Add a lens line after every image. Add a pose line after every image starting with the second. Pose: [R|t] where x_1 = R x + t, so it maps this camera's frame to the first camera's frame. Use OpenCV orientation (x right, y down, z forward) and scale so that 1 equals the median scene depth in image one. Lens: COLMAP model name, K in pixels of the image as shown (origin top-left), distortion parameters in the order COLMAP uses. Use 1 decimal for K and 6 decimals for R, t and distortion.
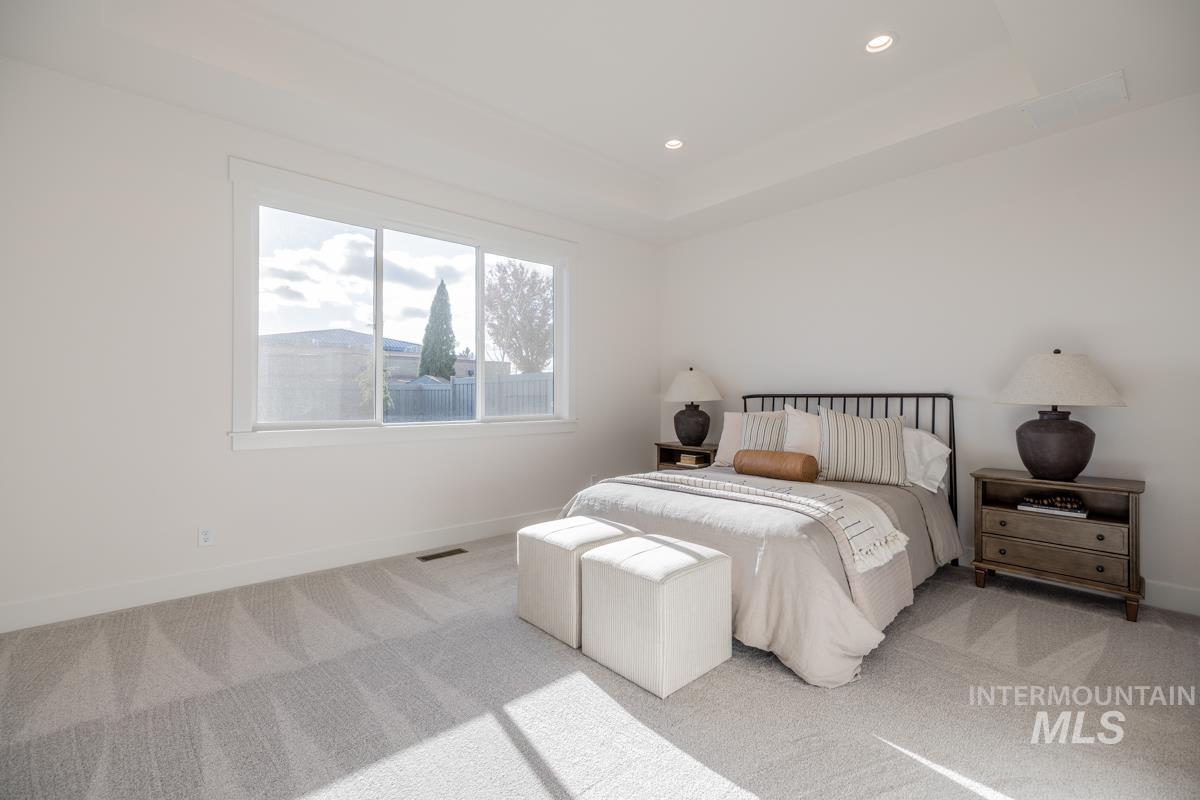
lens RADIAL K [[513.7, 0, 600.6], [0, 513.7, 394.9], [0, 0, 1]] dist [0.004110, 0.000253]
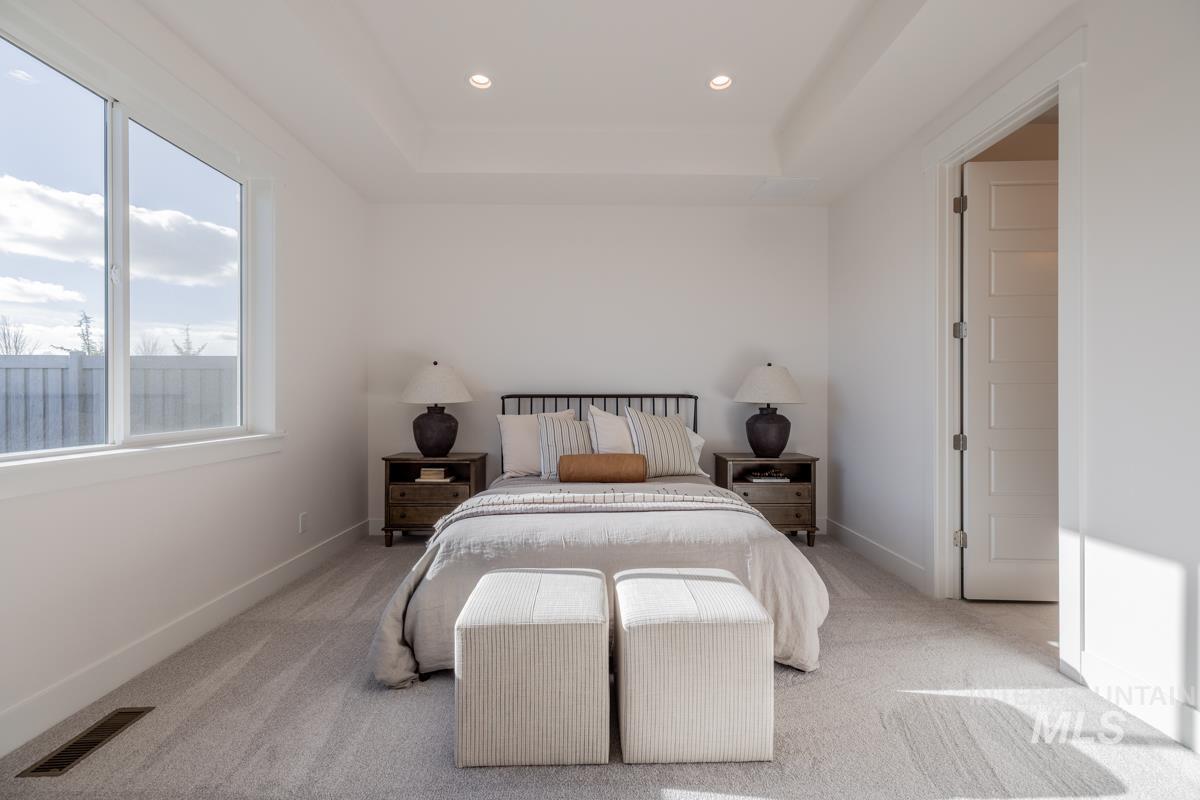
lens RADIAL K [[513.7, 0, 600.0], [0, 513.7, 401.0], [0, 0, 1]] dist [0.004110, 0.000253]
pose [[0.653070, -0.006070, 0.757273, -0.387494], [-0.003422, 0.999934, 0.010966, 0.000159], [-0.757290, -0.009753, 0.653006, 0.377280]]
